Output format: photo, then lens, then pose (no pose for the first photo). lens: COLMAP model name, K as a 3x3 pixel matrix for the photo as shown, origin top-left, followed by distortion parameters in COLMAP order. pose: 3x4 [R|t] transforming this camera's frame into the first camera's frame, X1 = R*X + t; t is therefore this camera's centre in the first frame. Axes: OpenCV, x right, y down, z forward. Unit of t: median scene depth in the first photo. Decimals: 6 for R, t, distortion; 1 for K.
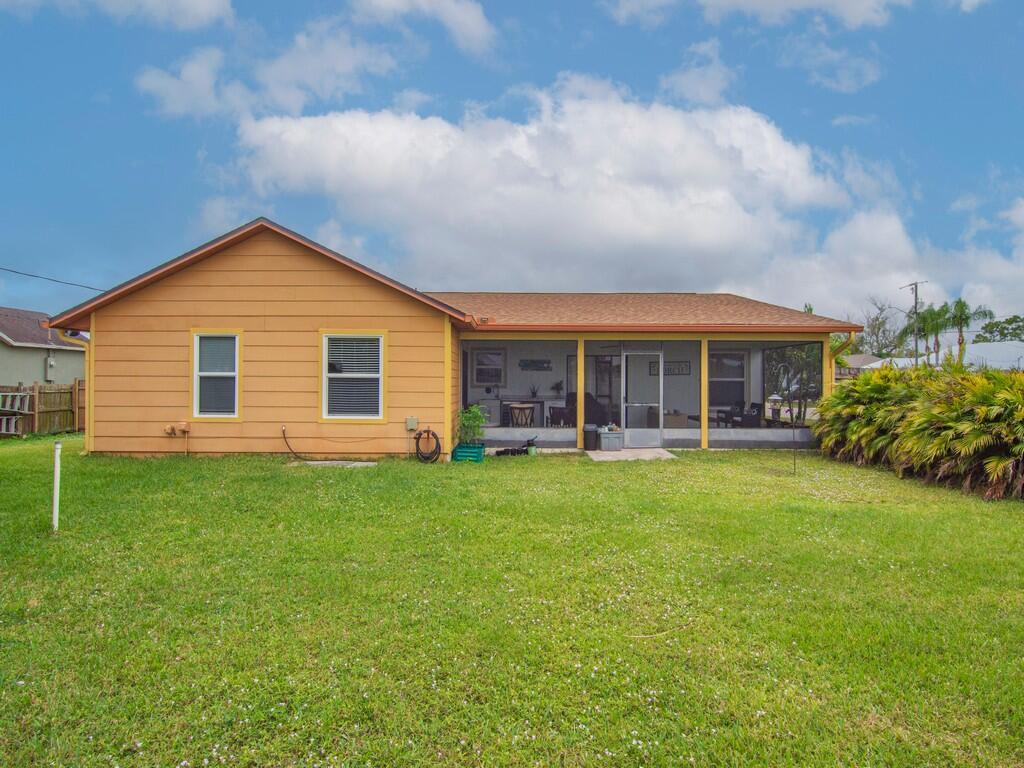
lens RADIAL K [[495.0, 0, 510.6], [0, 495.0, 380.0], [0, 0, 1]] dist [-0.015432, -0.001673]
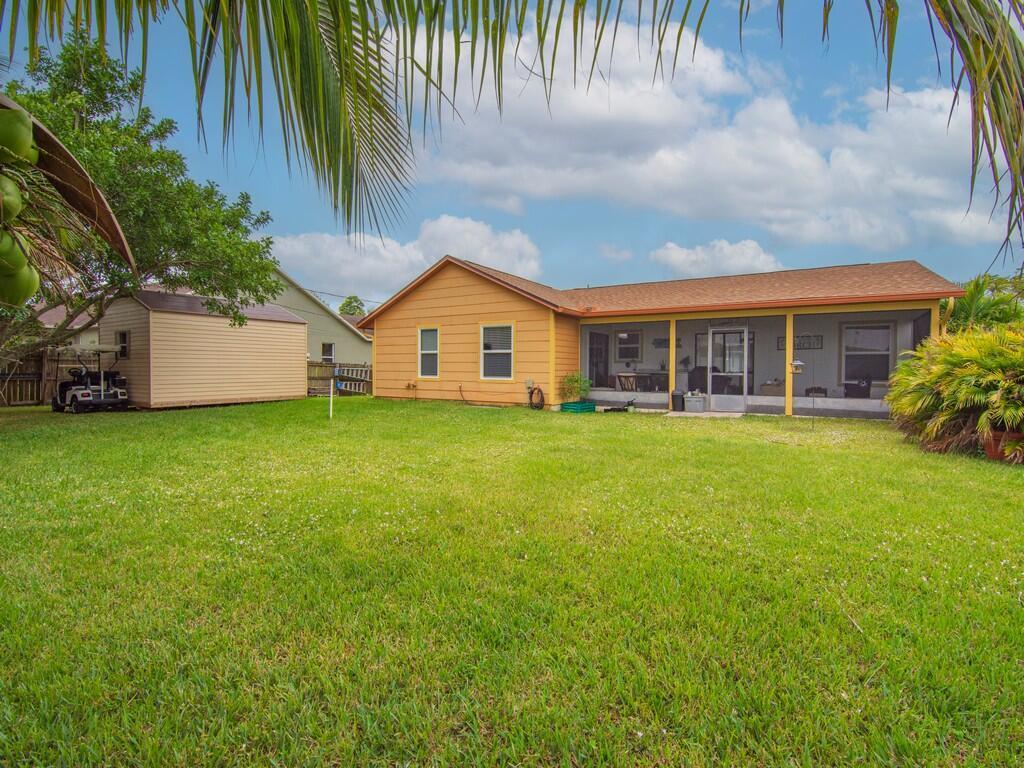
lens RADIAL K [[495.0, 0, 510.6], [0, 495.0, 380.0], [0, 0, 1]] dist [-0.015432, -0.001673]
pose [[0.843772, 0.012554, -0.536555, 0.537699], [0.000952, 0.999690, 0.024888, 0.041238], [0.536701, -0.021511, 0.843499, -0.268549]]
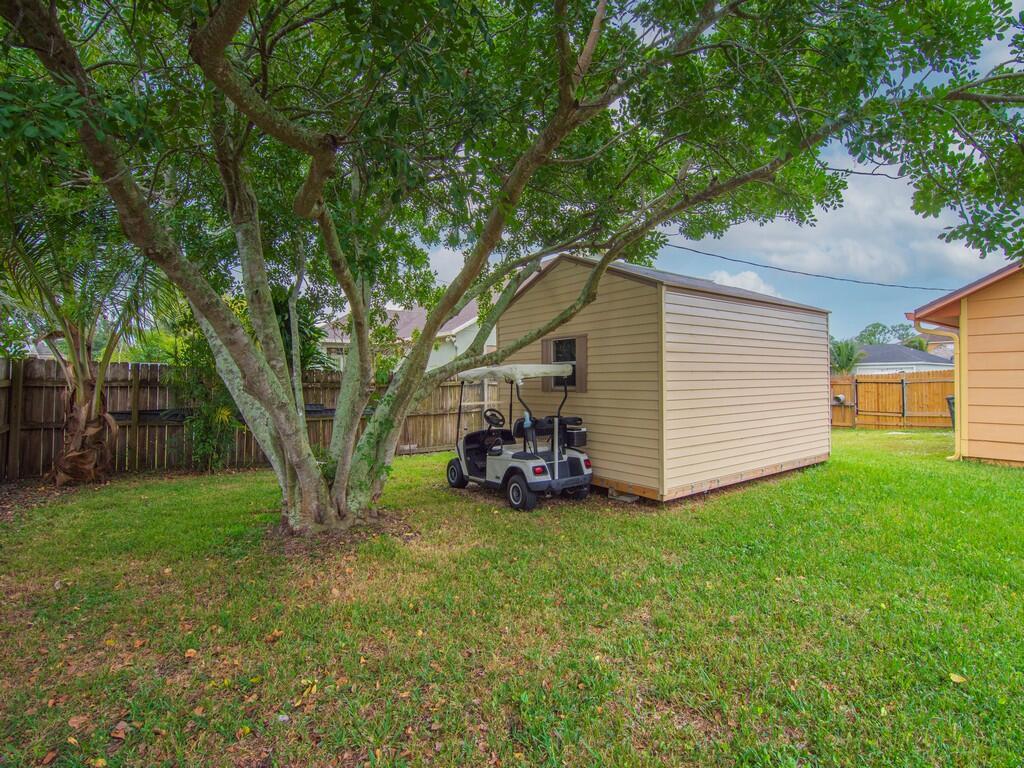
lens RADIAL K [[495.0, 0, 510.6], [0, 495.0, 380.0], [0, 0, 1]] dist [-0.015432, -0.001673]
pose [[0.586916, -0.007523, -0.809613, -0.622863], [0.012244, 0.999925, -0.000416, -0.001087], [0.809555, -0.009669, 0.586964, -0.173385]]
